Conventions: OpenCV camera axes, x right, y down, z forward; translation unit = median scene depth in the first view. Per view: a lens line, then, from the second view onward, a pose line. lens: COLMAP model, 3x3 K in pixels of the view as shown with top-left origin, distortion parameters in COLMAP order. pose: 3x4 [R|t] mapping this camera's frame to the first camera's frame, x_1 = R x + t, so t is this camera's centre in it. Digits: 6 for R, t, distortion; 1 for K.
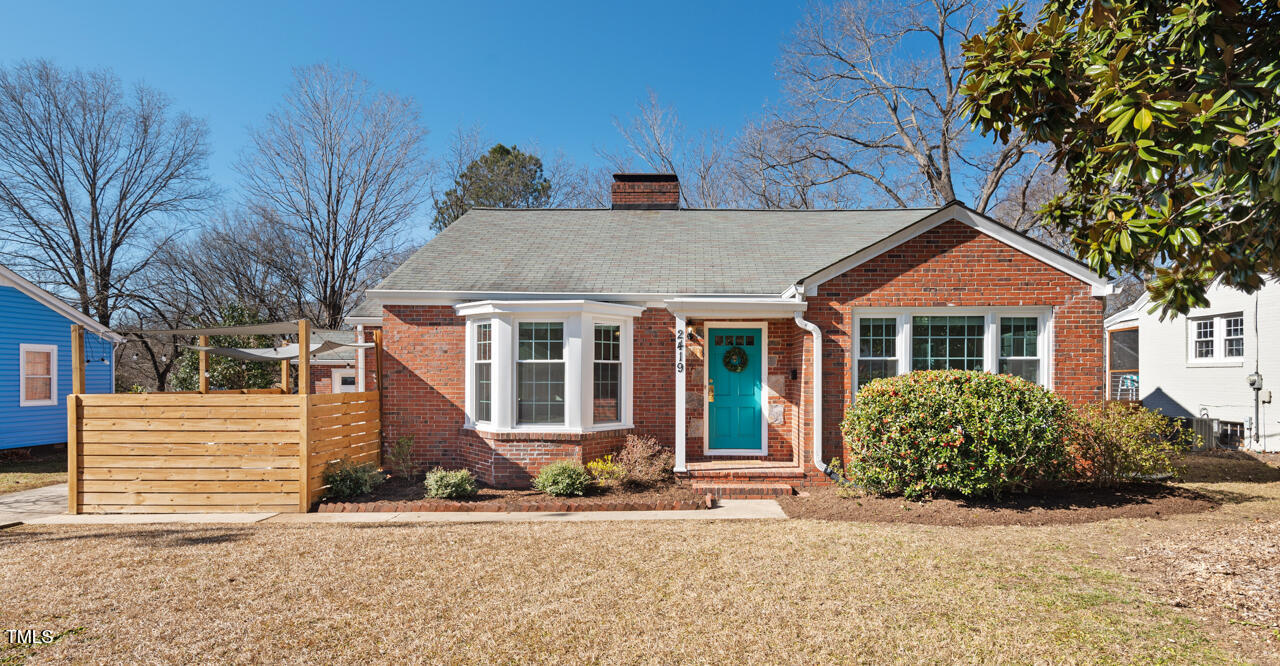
lens RADIAL K [[676.8, 0, 686.3], [0, 676.8, 376.6], [0, 0, 1]] dist [0.042025, -0.026650]
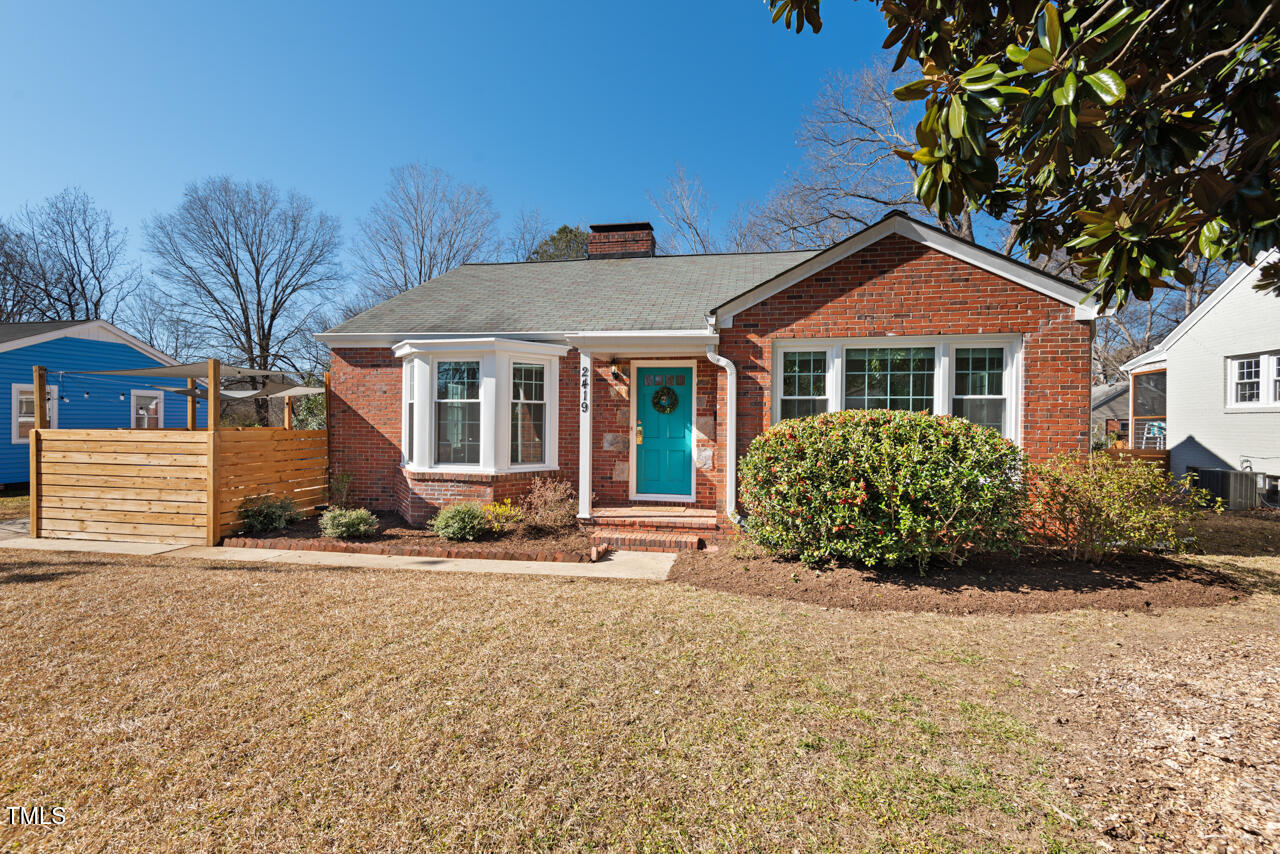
lens RADIAL K [[572.4, 0, 638.9], [0, 572.4, 423.9], [0, 0, 1]] dist [0.035167, -0.019255]
pose [[0.984575, 0.008108, -0.174775, 0.203506], [-0.007768, 0.999966, 0.002630, 0.007277], [0.174791, -0.001232, 0.984605, 0.231670]]
